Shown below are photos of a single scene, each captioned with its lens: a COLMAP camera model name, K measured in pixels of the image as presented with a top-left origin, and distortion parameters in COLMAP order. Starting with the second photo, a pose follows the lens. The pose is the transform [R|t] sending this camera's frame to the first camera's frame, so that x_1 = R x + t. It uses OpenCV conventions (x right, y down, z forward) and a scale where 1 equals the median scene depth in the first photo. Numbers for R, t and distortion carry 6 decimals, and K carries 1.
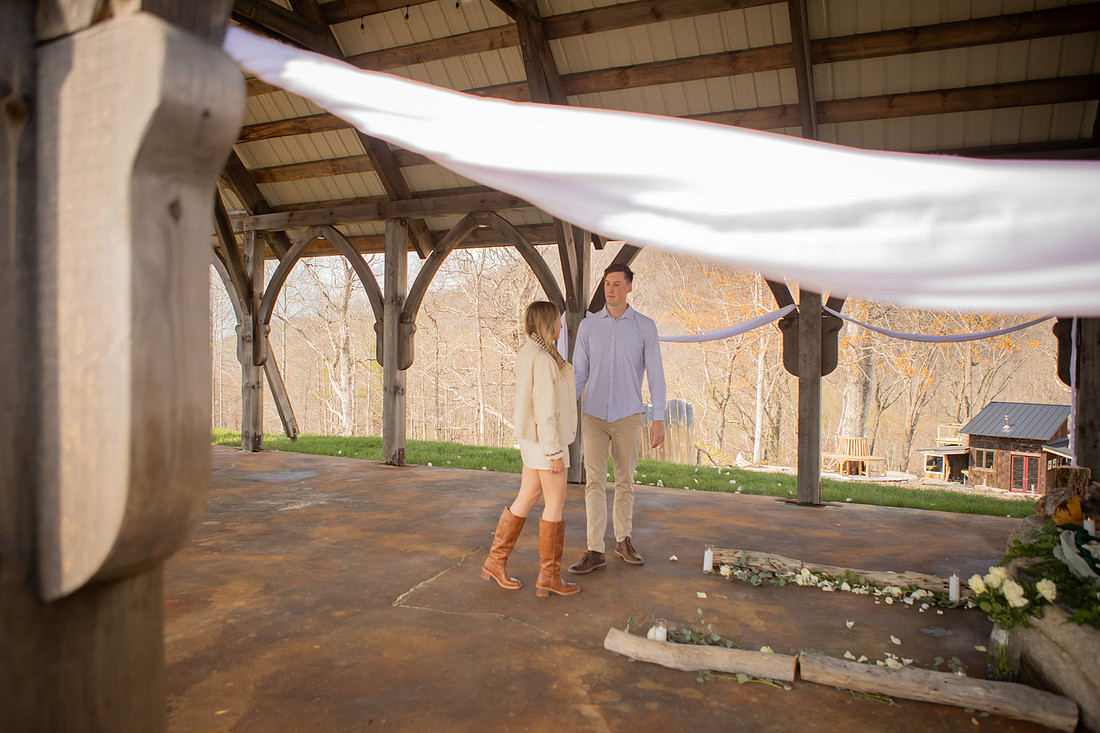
lens RADIAL K [[810.9, 0, 550.0], [0, 810.9, 366.5], [0, 0, 1]] dist [-0.107784, 0.086613]
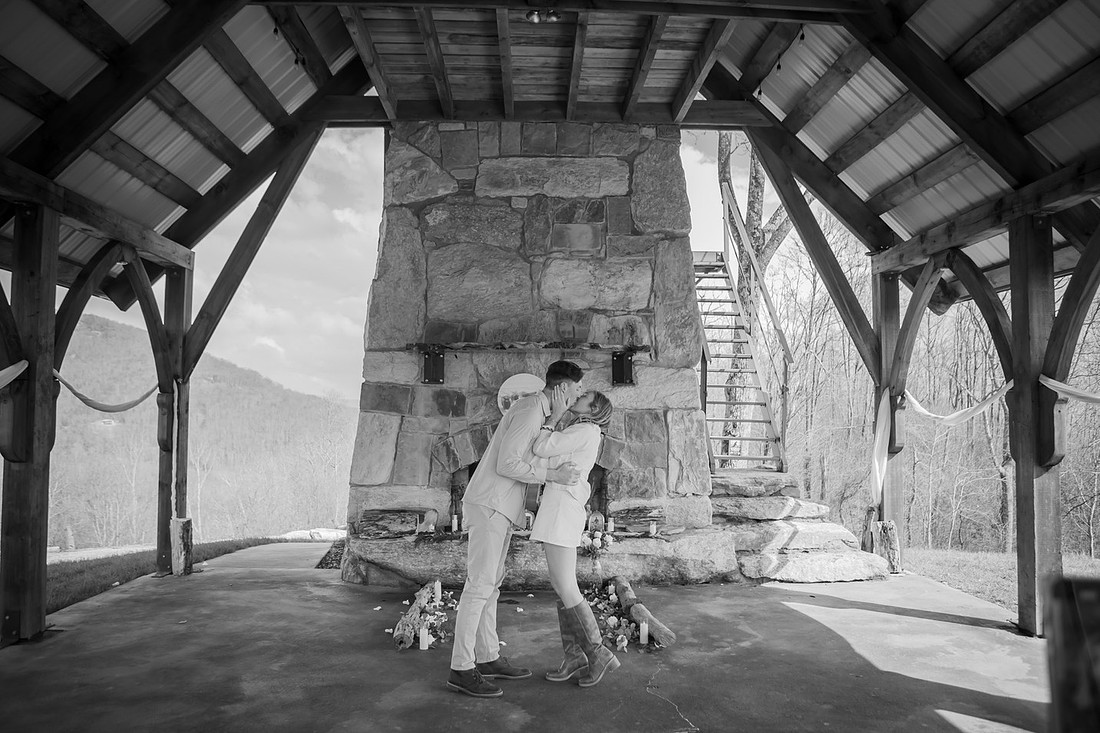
lens RADIAL K [[790.8, 0, 544.2], [0, 790.8, 363.8], [0, 0, 1]] dist [-0.111698, 0.096366]
pose [[-0.478806, 0.042601, 0.876887, -0.512321], [0.007513, 0.998984, -0.044431, -0.041804], [-0.877889, -0.014686, -0.478640, 0.908173]]
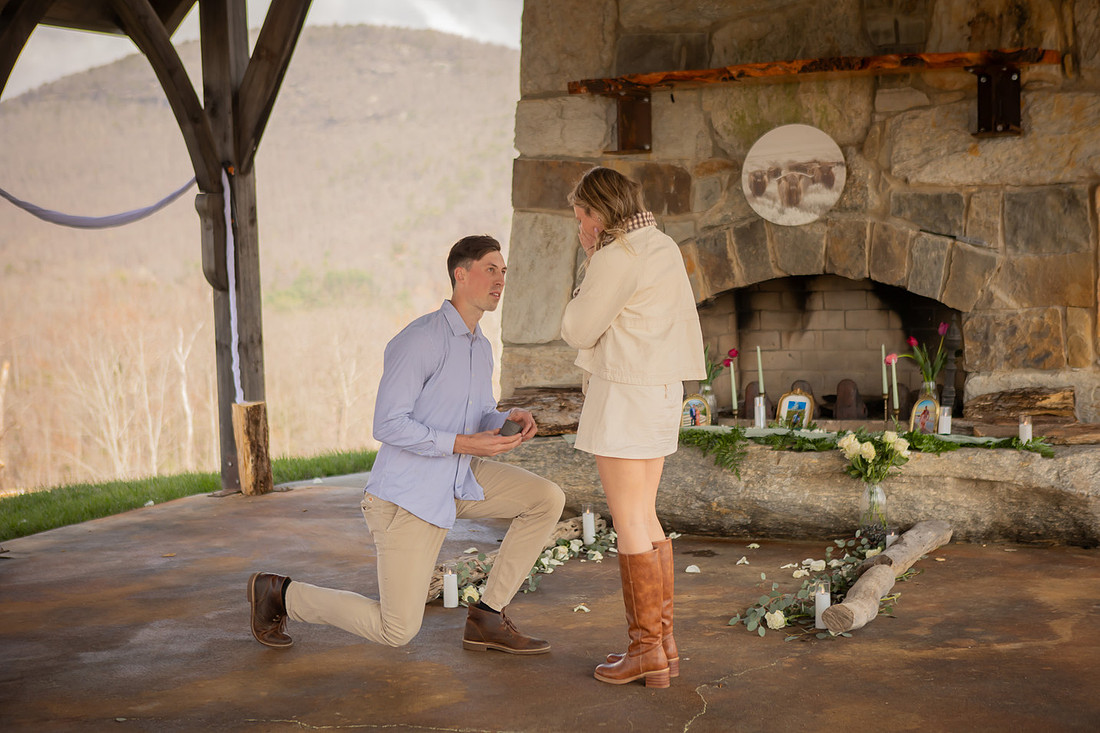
lens RADIAL K [[1762.4, 0, 550.0], [0, 1762.4, 366.5], [0, 0, 1]] dist [0.077544, 0.035104]
pose [[-0.025705, -0.093392, 0.995298, -0.766371], [0.050635, 0.994227, 0.094599, -0.034637], [-0.998386, 0.052829, -0.020828, 0.633698]]
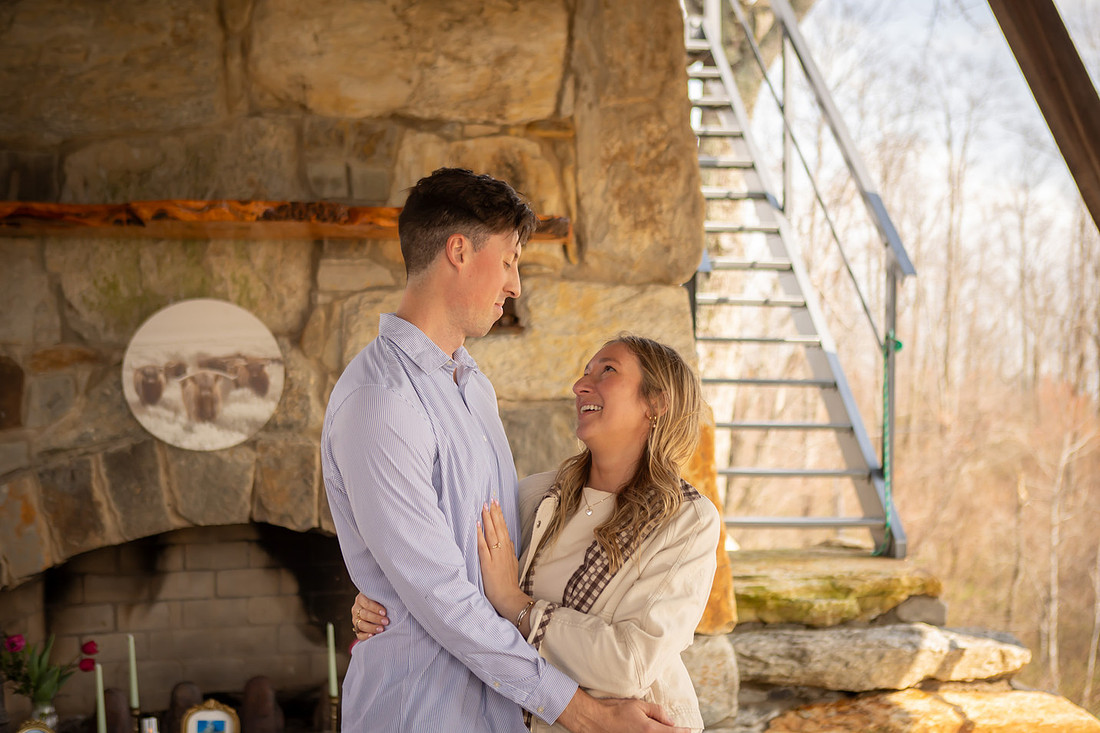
lens RADIAL K [[1563.9, 0, 573.3], [0, 1563.9, 352.4], [0, 0, 1]] dist [0.002820, 0.059794]
pose [[-0.637199, 0.026246, 0.770252, -0.237032], [0.020214, 0.999645, -0.017340, -0.036359], [-0.770434, 0.004521, -0.637504, 0.755304]]
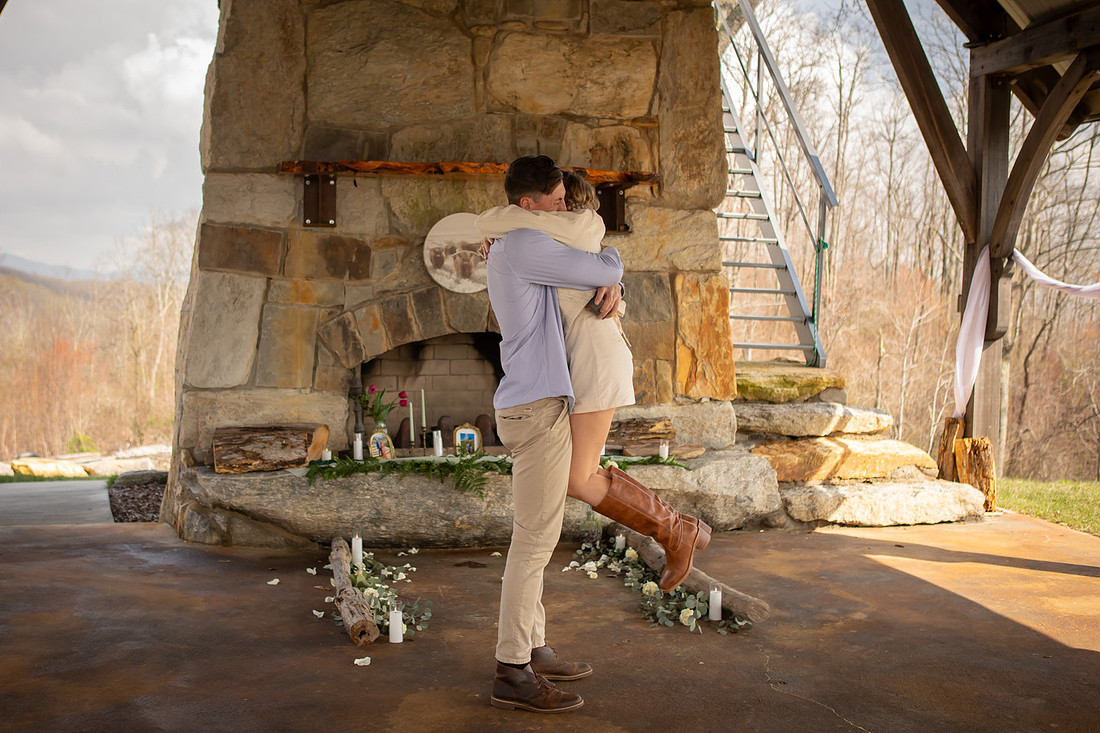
lens RADIAL K [[1199.0, 0, 512.7], [0, 1199.0, 343.0], [0, 0, 1]] dist [-0.075057, 0.124766]
pose [[-0.619754, -0.060290, 0.782477, -0.408319], [-0.006208, 0.997390, 0.071933, -0.039107], [-0.784772, 0.039723, -0.618511, 1.025698]]
